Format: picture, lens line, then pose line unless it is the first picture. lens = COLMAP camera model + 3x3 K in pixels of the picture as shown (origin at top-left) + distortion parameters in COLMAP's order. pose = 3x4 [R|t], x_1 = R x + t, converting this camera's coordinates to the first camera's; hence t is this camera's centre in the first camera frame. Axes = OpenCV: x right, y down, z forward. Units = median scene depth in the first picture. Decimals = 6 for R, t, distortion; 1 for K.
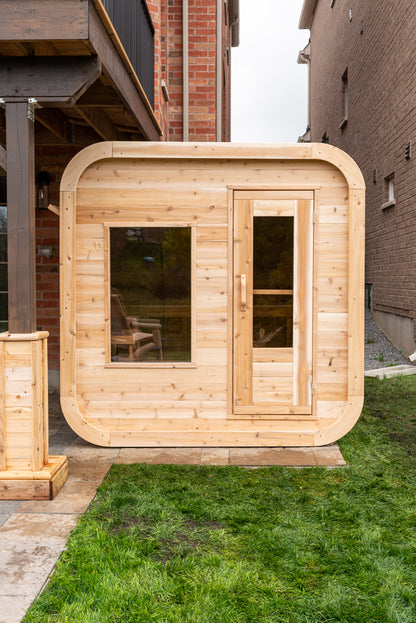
lens RADIAL K [[737.4, 0, 208.0], [0, 737.4, 311.5], [0, 0, 1]] dist [-0.001526, 0.000227]
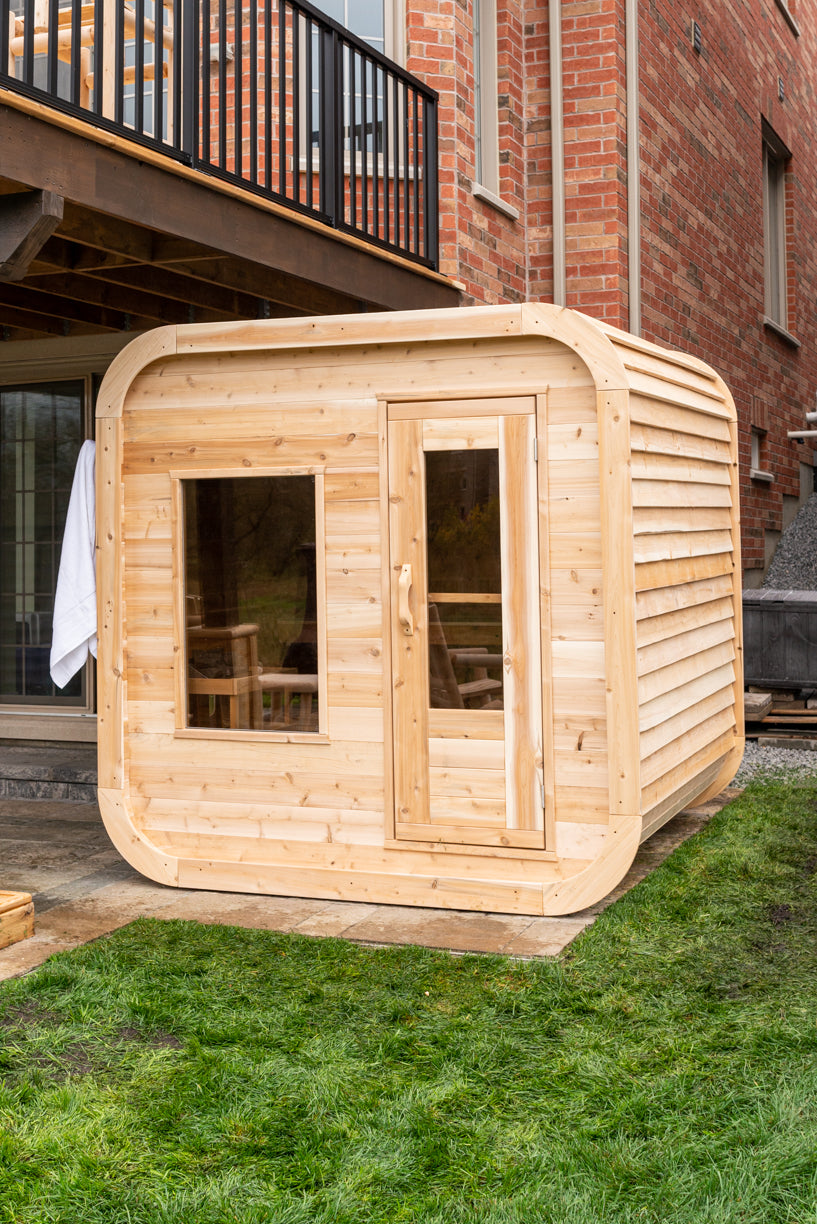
lens RADIAL K [[1527.4, 0, 408.6], [0, 1527.4, 499.6], [0, 0, 1]] dist [-0.002071, 0.002901]
pose [[0.932732, -0.020419, -0.359991, 0.429527], [-0.009160, 0.996731, -0.080270, -0.009443], [0.360454, 0.078168, 0.929496, 0.007729]]
